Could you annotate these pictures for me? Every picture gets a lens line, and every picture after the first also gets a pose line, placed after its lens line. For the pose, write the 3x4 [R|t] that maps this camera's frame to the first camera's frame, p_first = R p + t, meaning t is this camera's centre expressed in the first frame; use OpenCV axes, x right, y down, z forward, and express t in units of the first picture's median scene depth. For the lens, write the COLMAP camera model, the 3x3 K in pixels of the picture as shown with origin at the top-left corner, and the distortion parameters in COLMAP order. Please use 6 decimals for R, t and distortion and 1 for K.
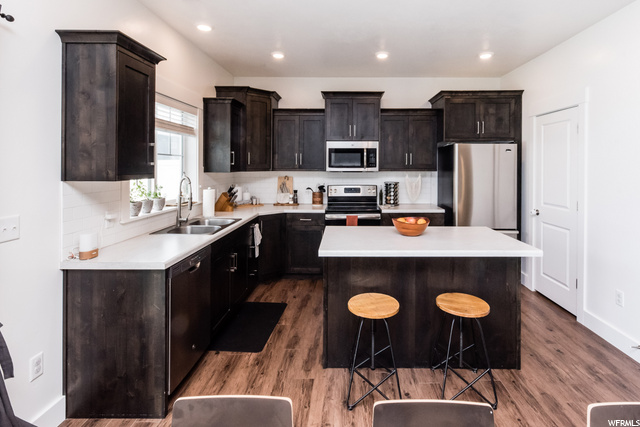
lens RADIAL K [[248.5, 0, 363.0], [0, 248.5, 163.2], [0, 0, 1]] dist [-0.012654, -0.000243]
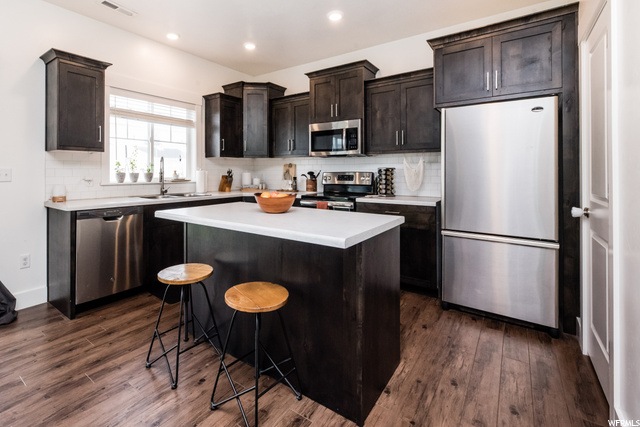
lens RADIAL K [[260.0, 0, 326.5], [0, 260.0, 166.2], [0, 0, 1]] dist [-0.003947, -0.000014]
pose [[0.855598, -0.014769, -0.517430, 0.476071], [0.018738, 0.999821, 0.002447, 0.078864], [0.517302, -0.011789, 0.855722, 0.195616]]
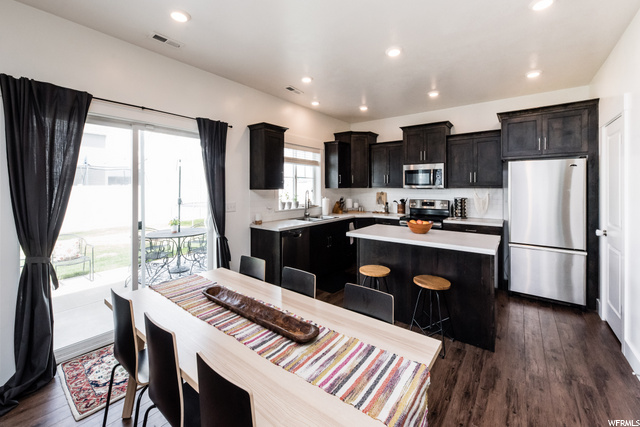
lens RADIAL K [[225.0, 0, 379.8], [0, 225.0, 183.8], [0, 0, 1]] dist [-0.005010, -0.000037]
pose [[0.874187, -0.009141, -0.485504, 0.356886], [0.008773, 0.999957, -0.003031, 0.013757], [0.485511, -0.001610, 0.874229, -0.110519]]
